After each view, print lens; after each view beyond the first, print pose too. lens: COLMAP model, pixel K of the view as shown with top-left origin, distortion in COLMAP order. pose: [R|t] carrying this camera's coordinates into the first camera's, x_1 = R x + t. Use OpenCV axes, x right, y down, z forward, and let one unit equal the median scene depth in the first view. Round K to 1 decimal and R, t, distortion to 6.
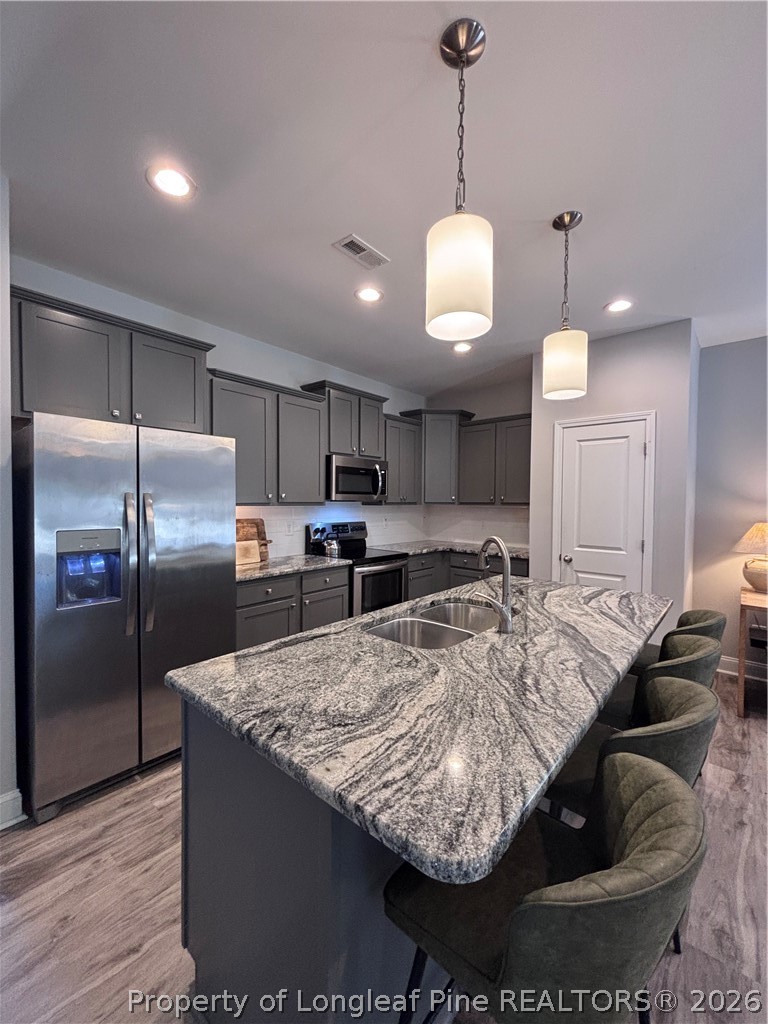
lens RADIAL K [[411.4, 0, 385.8], [0, 411.4, 510.2], [0, 0, 1]] dist [0.001903, -0.001051]
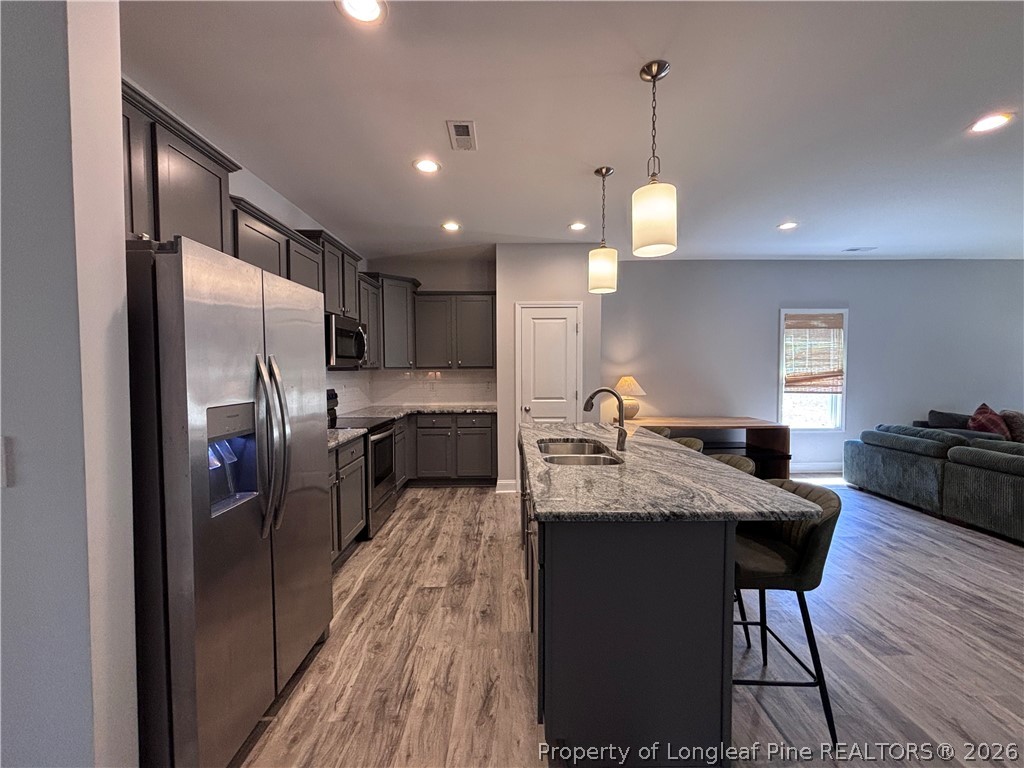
lens RADIAL K [[411.4, 0, 511.4], [0, 411.4, 382.3], [0, 0, 1]] dist [0.001903, -0.001051]
pose [[0.754887, -0.036253, 0.654853, -0.622047], [0.026739, 0.999342, 0.024501, 0.001114], [-0.655310, -0.000985, 0.755359, 0.084209]]
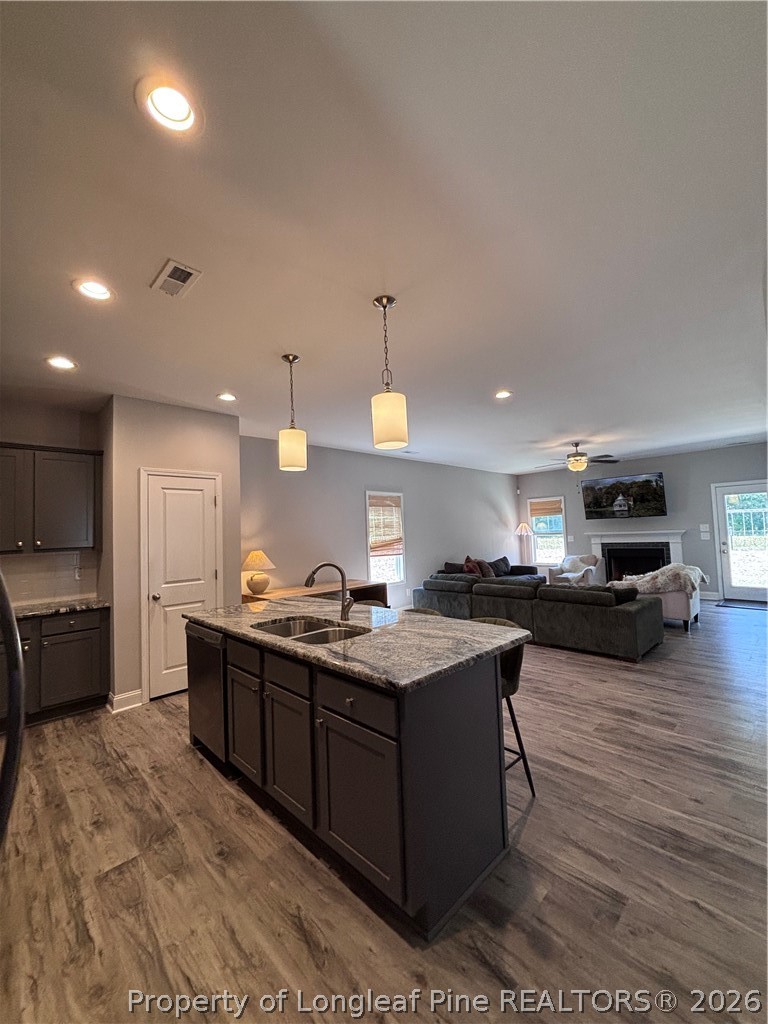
lens RADIAL K [[411.4, 0, 384.4], [0, 411.4, 510.5], [0, 0, 1]] dist [0.001903, -0.001051]
pose [[0.090263, 0.039673, 0.995127, -0.823602], [0.061162, 0.997099, -0.045299, -0.029267], [-0.994038, 0.064953, 0.087575, 0.430125]]
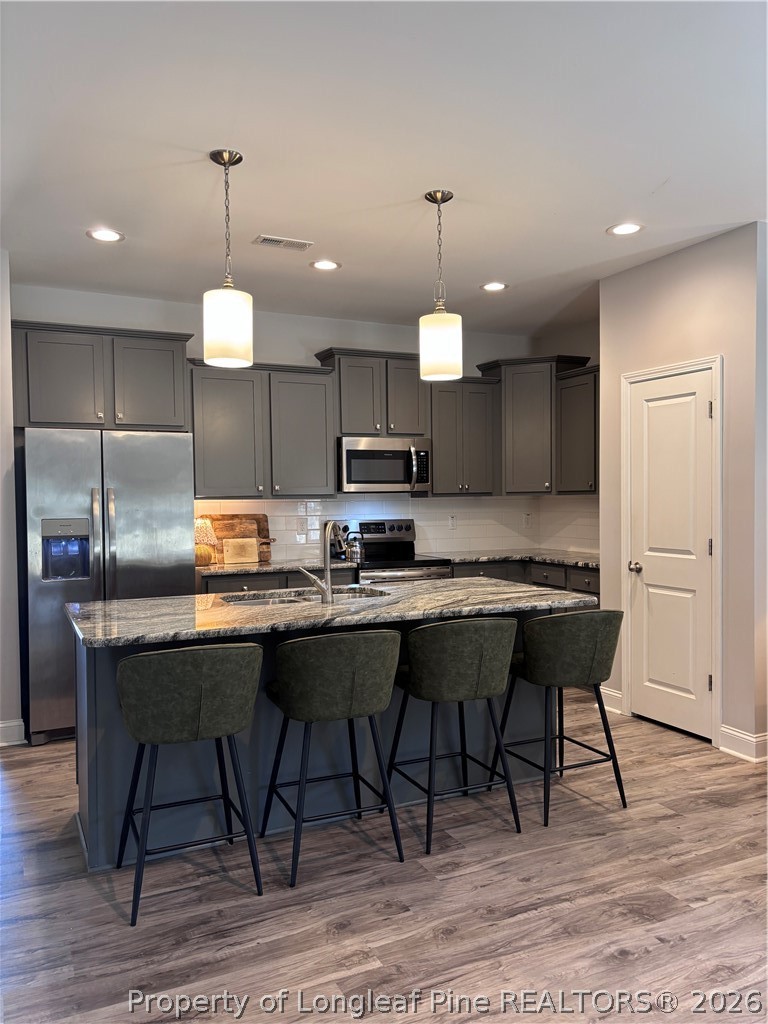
lens RADIAL K [[769.6, 0, 379.5], [0, 769.6, 520.4], [0, 0, 1]] dist [0.041534, -0.027666]
pose [[0.915514, -0.005193, -0.402252, 0.814188], [0.008919, 0.999933, 0.007389, 0.032993], [0.402186, -0.010353, 0.915499, -0.563731]]
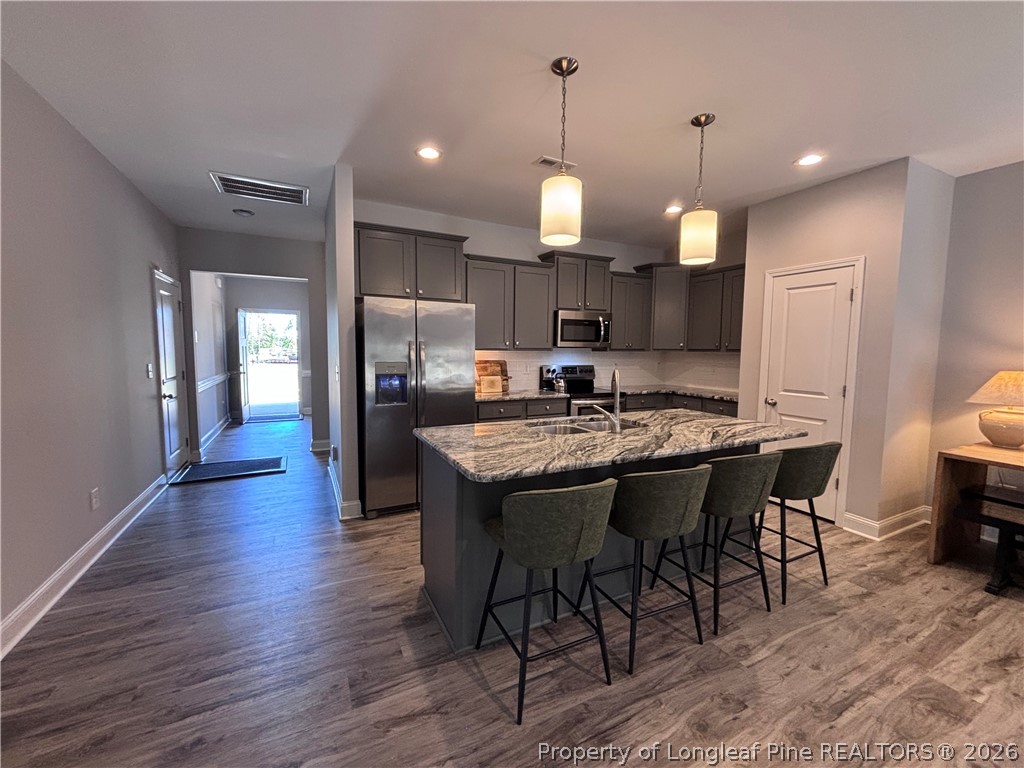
lens RADIAL K [[411.4, 0, 510.7], [0, 411.4, 381.6], [0, 0, 1]] dist [0.001903, -0.001051]
pose [[0.924371, 0.032529, -0.380105, 0.315617], [-0.012198, 0.998369, 0.055776, 0.020461], [0.381299, -0.046921, 0.923260, -0.318656]]
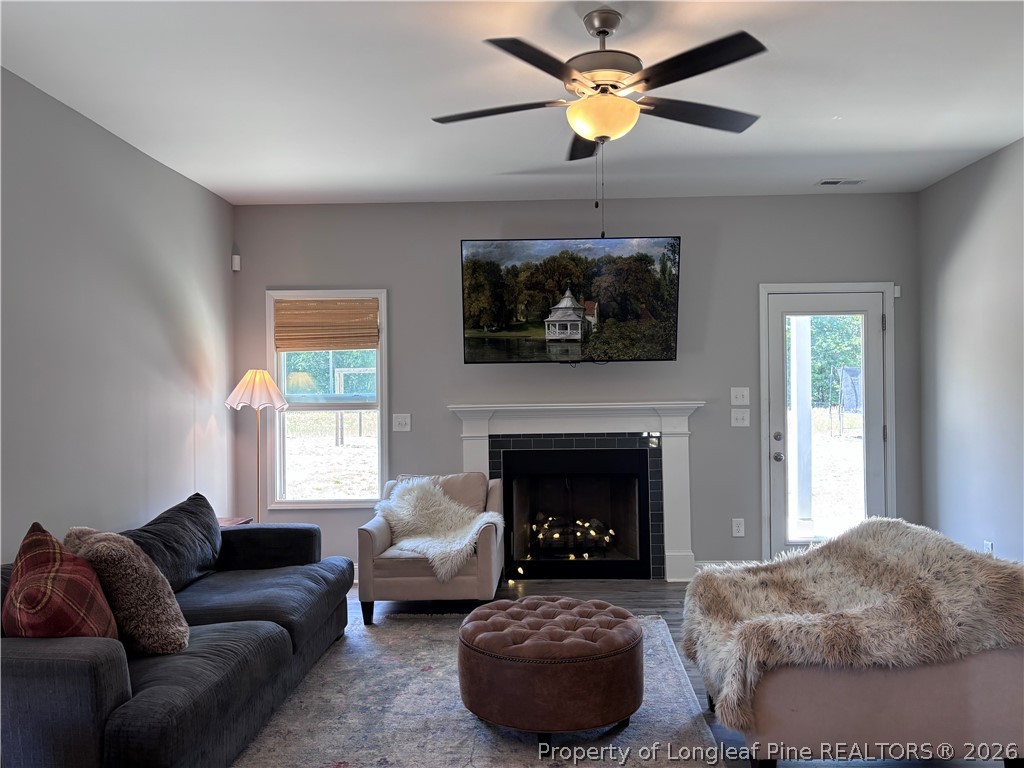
lens RADIAL K [[769.6, 0, 508.4], [0, 769.6, 381.3], [0, 0, 1]] dist [0.041534, -0.027666]
pose [[-0.621812, -0.002890, 0.783161, 1.081357], [0.024451, 0.999434, 0.023102, -0.004470], [-0.782785, 0.033515, -0.621389, 0.249151]]
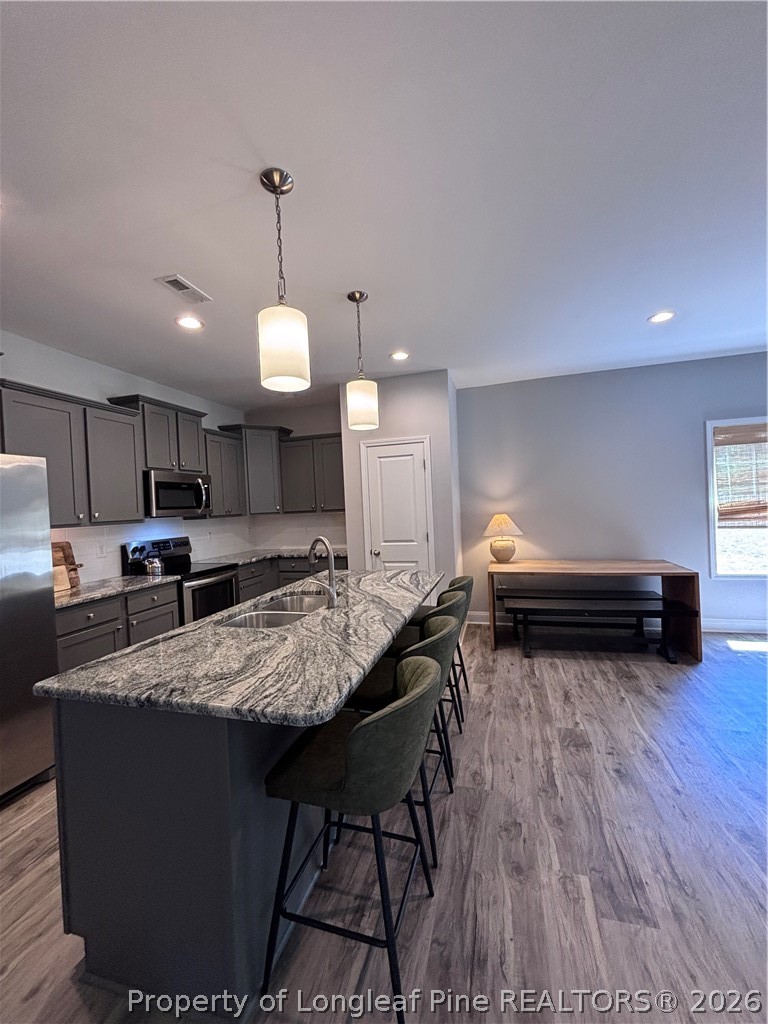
lens RADIAL K [[411.4, 0, 385.5], [0, 411.4, 511.7], [0, 0, 1]] dist [0.001903, -0.001051]
pose [[0.905926, -0.054869, 0.419867, -0.059055], [0.062011, 0.998070, -0.003370, 0.001376], [-0.418871, 0.029089, 0.907579, -0.177405]]
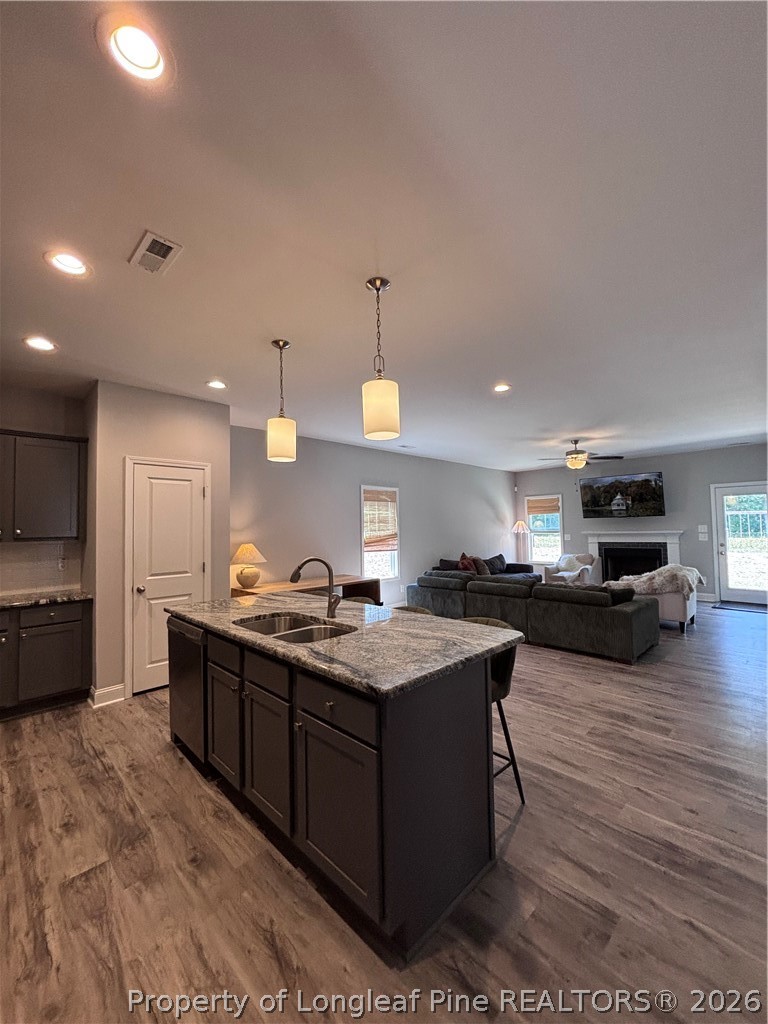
lens RADIAL K [[411.4, 0, 384.2], [0, 411.4, 511.5], [0, 0, 1]] dist [0.001903, -0.001051]
pose [[0.084851, 0.027837, 0.996005, -0.779985], [0.043091, 0.998572, -0.031580, -0.026383], [-0.995461, 0.045598, 0.083531, 0.415870]]
